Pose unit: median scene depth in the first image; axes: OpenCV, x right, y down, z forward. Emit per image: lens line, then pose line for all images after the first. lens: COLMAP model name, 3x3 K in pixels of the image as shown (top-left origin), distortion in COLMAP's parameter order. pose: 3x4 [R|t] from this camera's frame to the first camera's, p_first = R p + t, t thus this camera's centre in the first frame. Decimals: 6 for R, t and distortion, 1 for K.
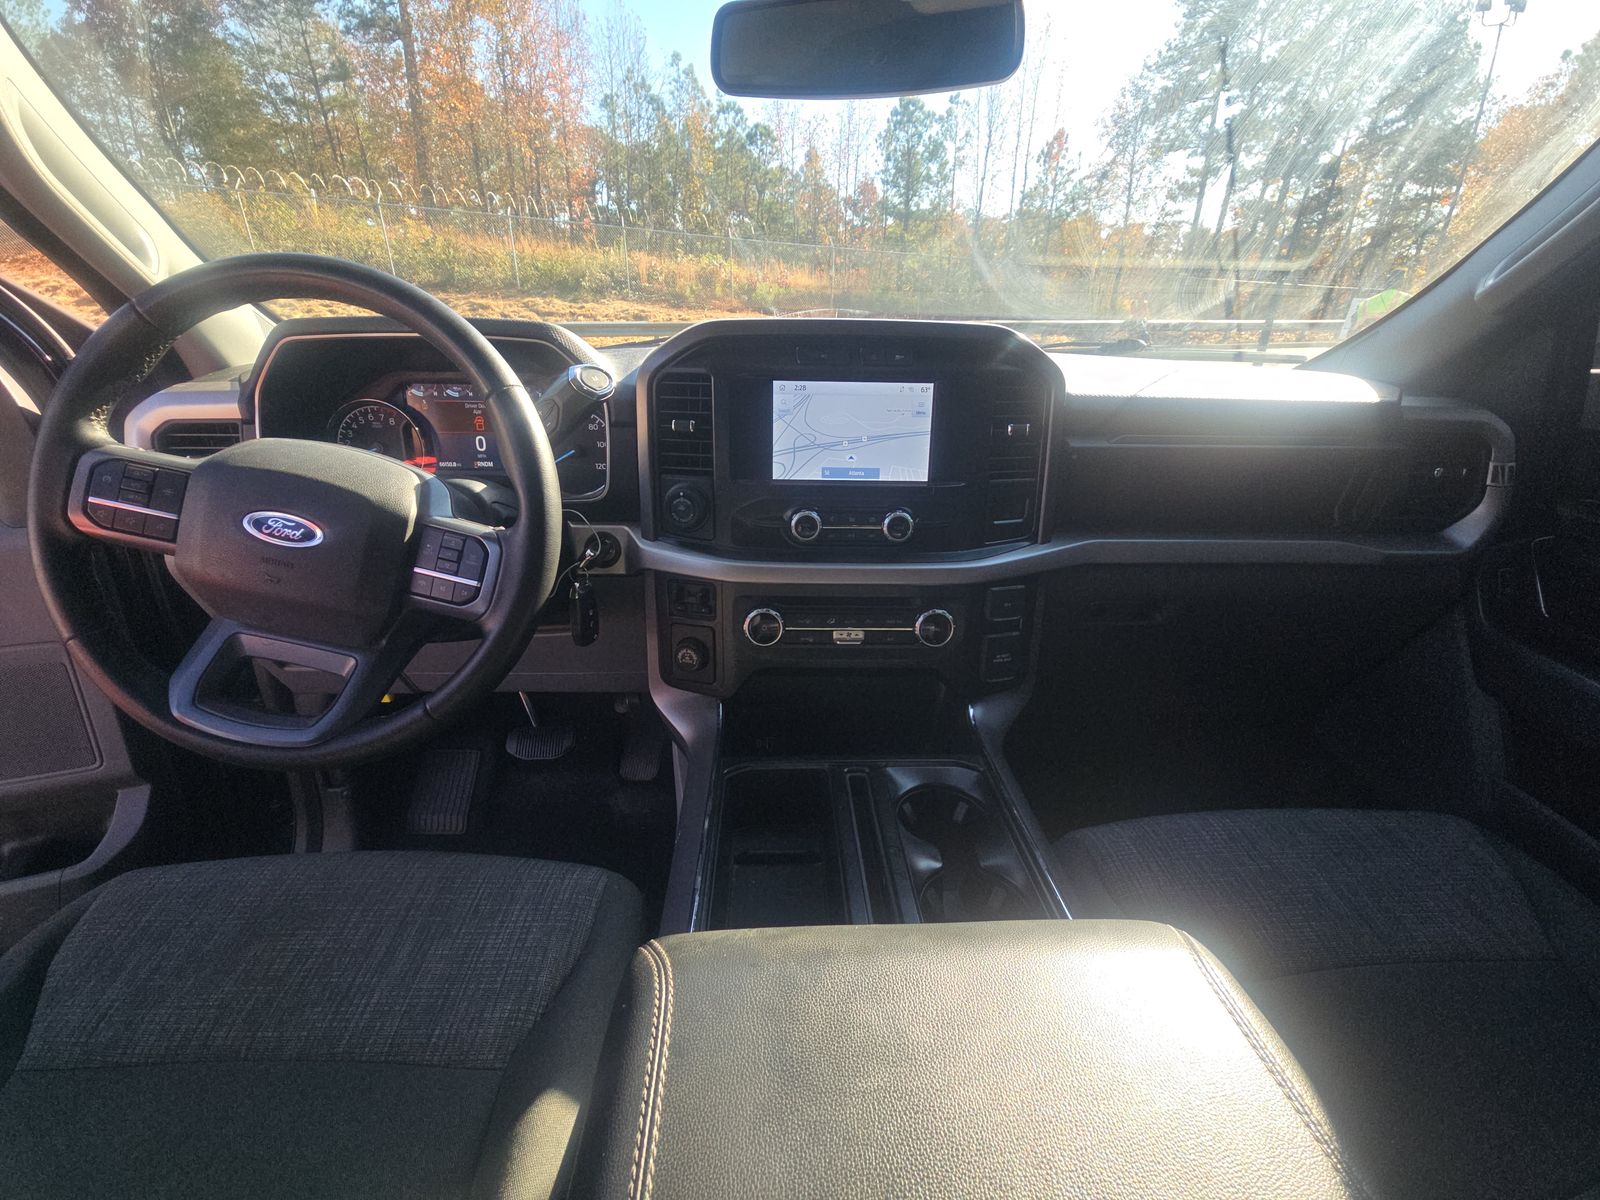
lens RADIAL K [[635.5, 0, 800.0], [0, 635.5, 600.0], [0, 0, 1]] dist [0.000165, -0.000061]
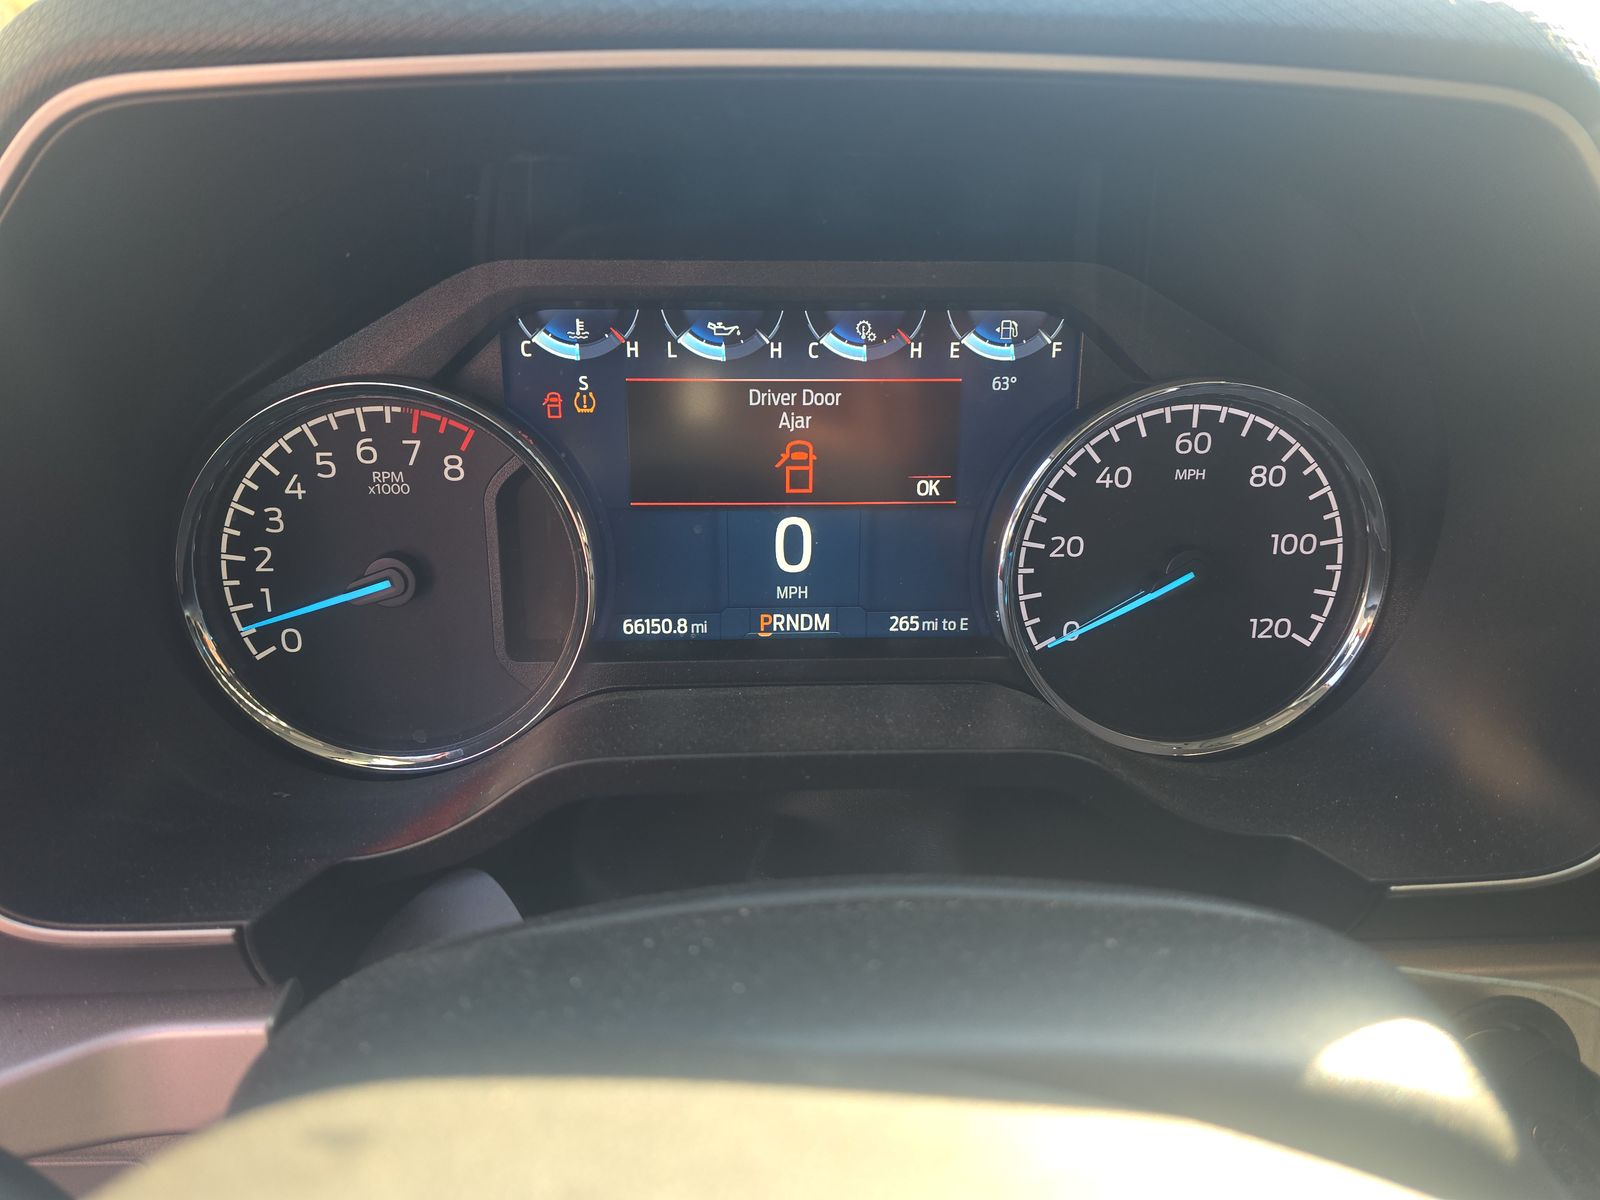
lens RADIAL K [[1059.3, 0, 800.0], [0, 1059.3, 600.0], [0, 0, 1]] dist [0.055994, -0.060864]
pose [[0.999916, -0.011194, 0.006548, -0.571631], [0.011341, 0.999674, -0.022870, -0.244885], [-0.006290, 0.022943, 0.999717, 0.667201]]
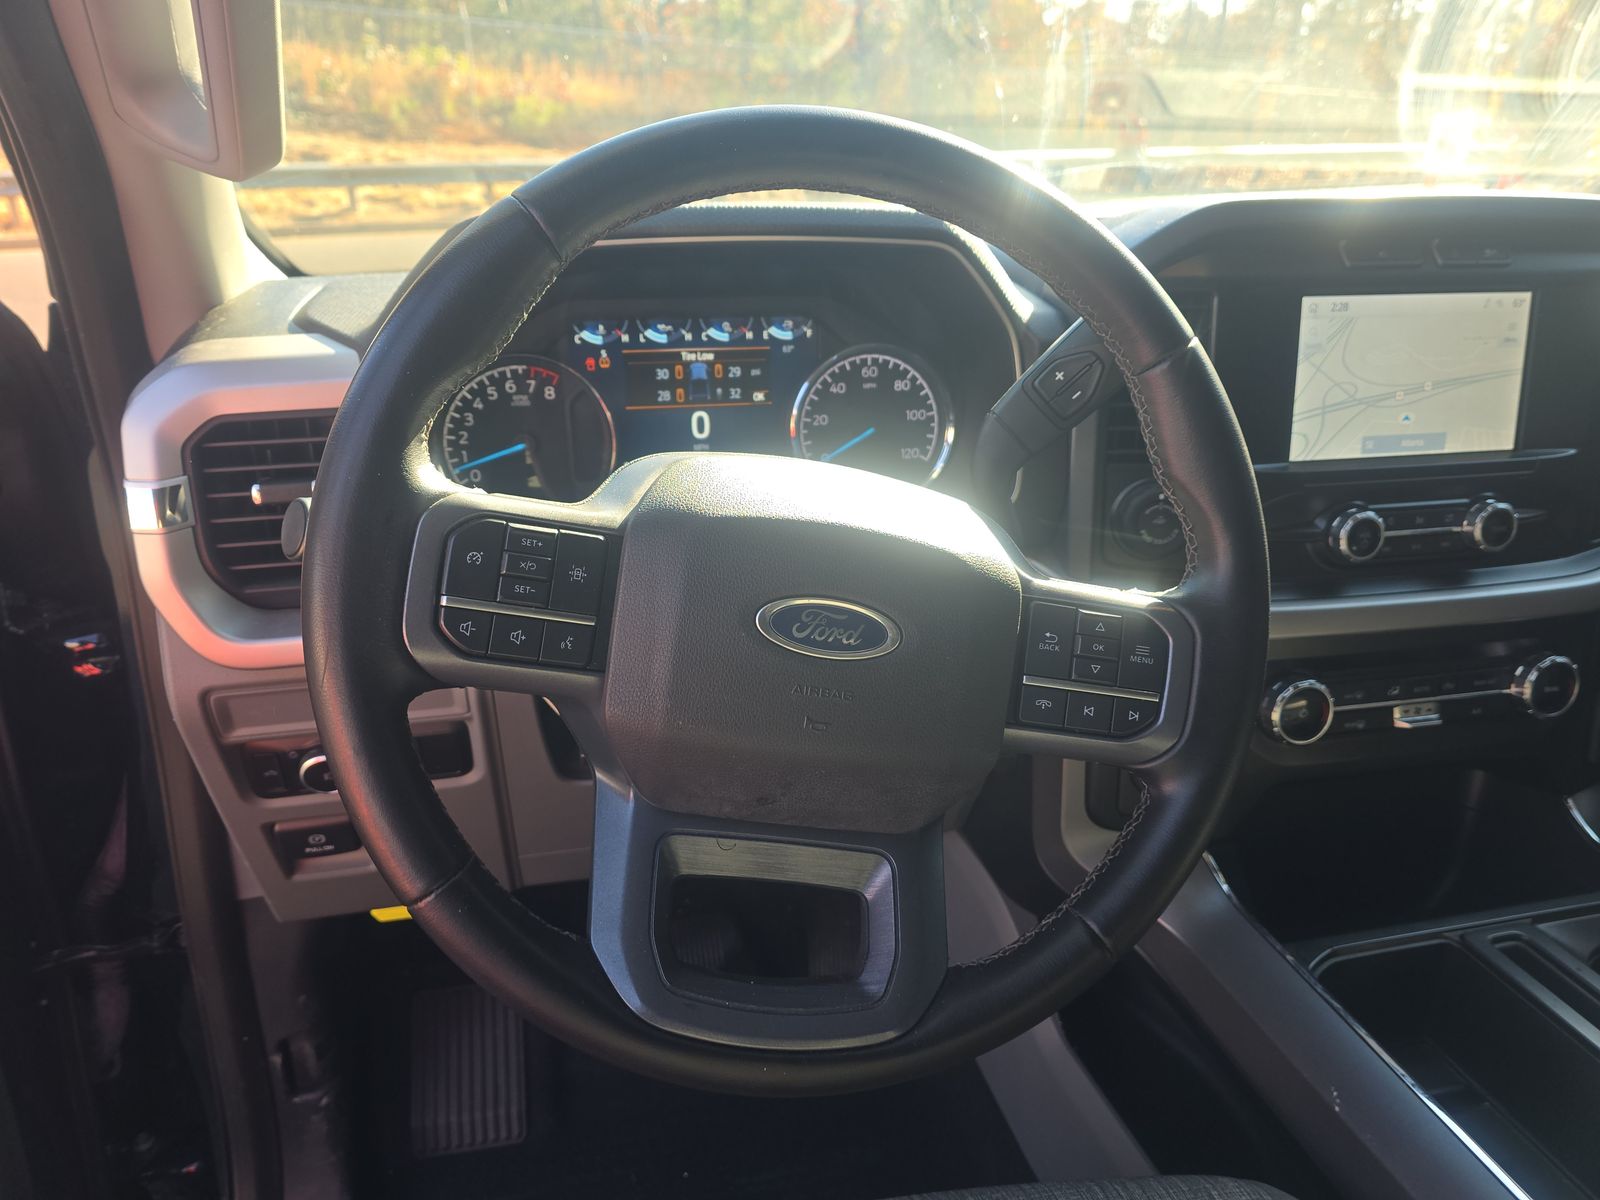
lens RADIAL K [[1059.3, 0, 800.0], [0, 1059.3, 600.0], [0, 0, 1]] dist [0.055994, -0.060864]
pose [[0.982836, -0.080203, 0.166135, -0.662162], [0.083910, 0.996354, -0.015404, -0.083479], [-0.164294, 0.029080, 0.985983, 0.094696]]
